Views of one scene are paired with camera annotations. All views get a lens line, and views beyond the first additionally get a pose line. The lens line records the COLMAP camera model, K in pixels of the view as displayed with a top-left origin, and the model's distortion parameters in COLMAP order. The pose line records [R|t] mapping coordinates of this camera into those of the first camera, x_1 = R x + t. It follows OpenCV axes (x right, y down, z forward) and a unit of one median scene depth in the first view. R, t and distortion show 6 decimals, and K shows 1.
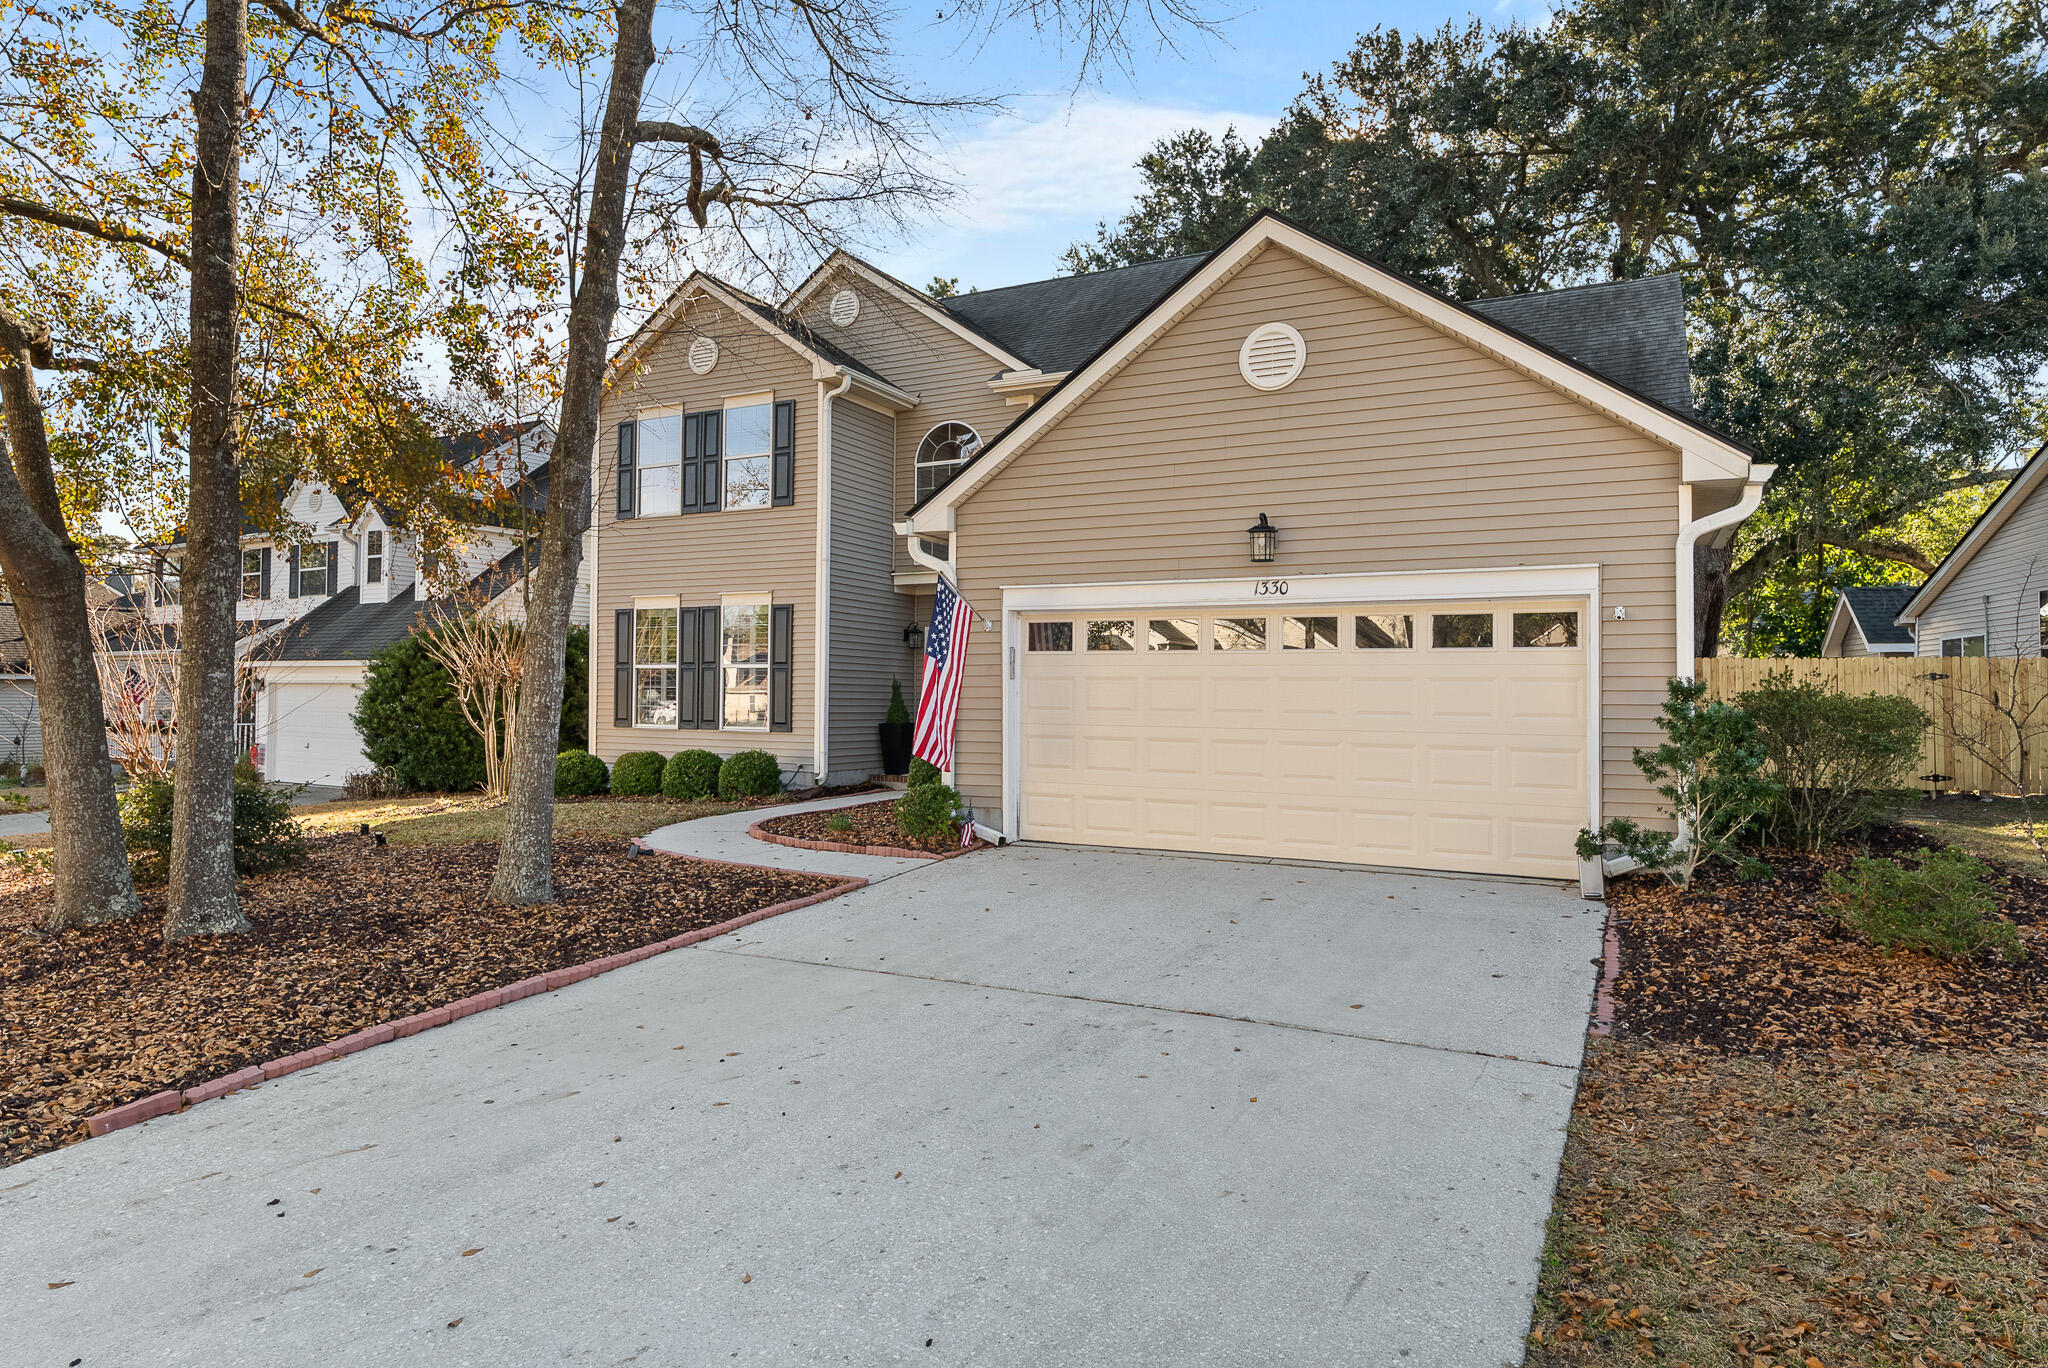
lens RADIAL K [[1177.5, 0, 1024.0], [0, 1177.5, 684.0], [0, 0, 1]] dist [-0.009485, -0.001623]
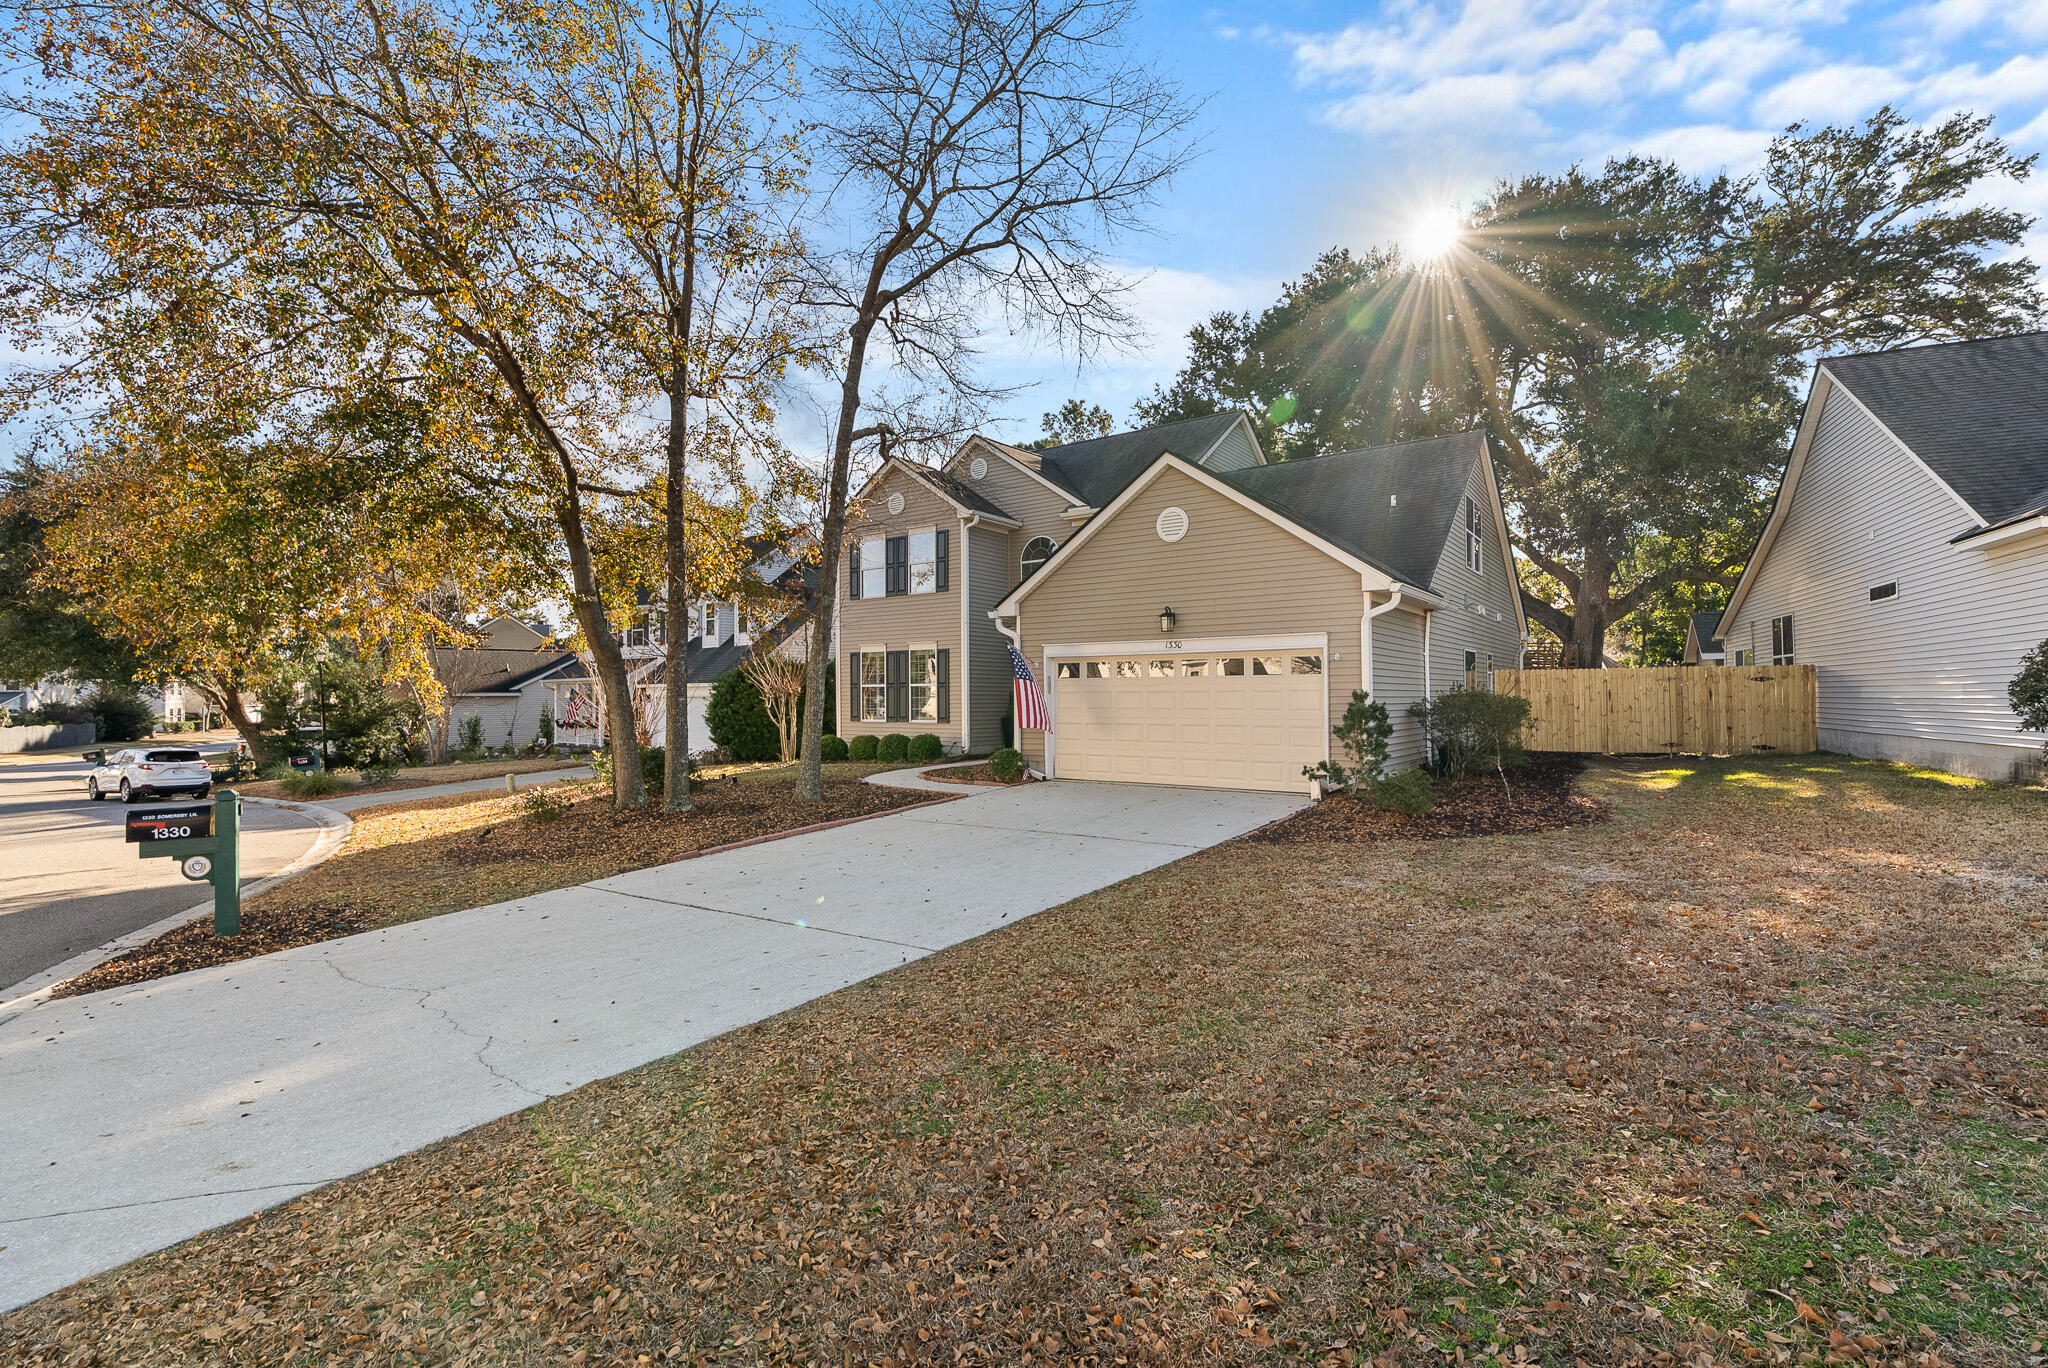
lens RADIAL K [[921.2, 0, 1024.0], [0, 921.2, 684.0], [0, 0, 1]] dist [-0.017940, 0.007299]
pose [[0.988065, -0.016921, -0.153102, 0.121553], [0.016612, 0.999857, -0.003302, -0.010210], [0.153136, 0.000720, 0.988205, -0.324212]]
